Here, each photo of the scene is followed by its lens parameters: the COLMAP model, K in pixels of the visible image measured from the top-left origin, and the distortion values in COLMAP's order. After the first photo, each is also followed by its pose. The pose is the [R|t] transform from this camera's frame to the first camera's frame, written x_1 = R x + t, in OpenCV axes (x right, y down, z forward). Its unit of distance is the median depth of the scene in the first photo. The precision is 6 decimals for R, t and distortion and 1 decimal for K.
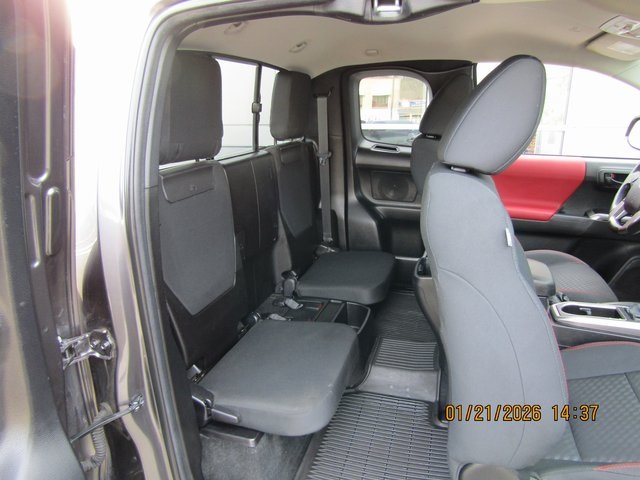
lens RADIAL K [[457.6, 0, 320.0], [0, 457.6, 240.0], [0, 0, 1]] dist [-0.037213, 0.048281]
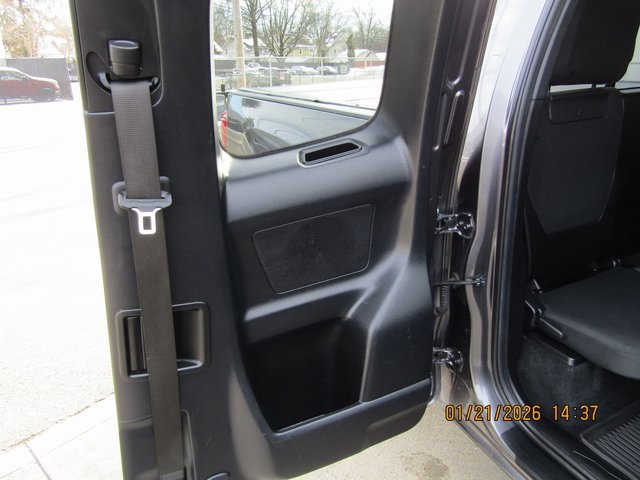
lens RADIAL K [[457.6, 0, 320.0], [0, 457.6, 240.0], [0, 0, 1]] dist [-0.037213, 0.048281]
pose [[0.690925, 0.255539, -0.676257, 0.104684], [-0.182811, 0.966799, 0.178551, 0.113765], [0.699431, 0.000262, 0.714700, -0.179277]]
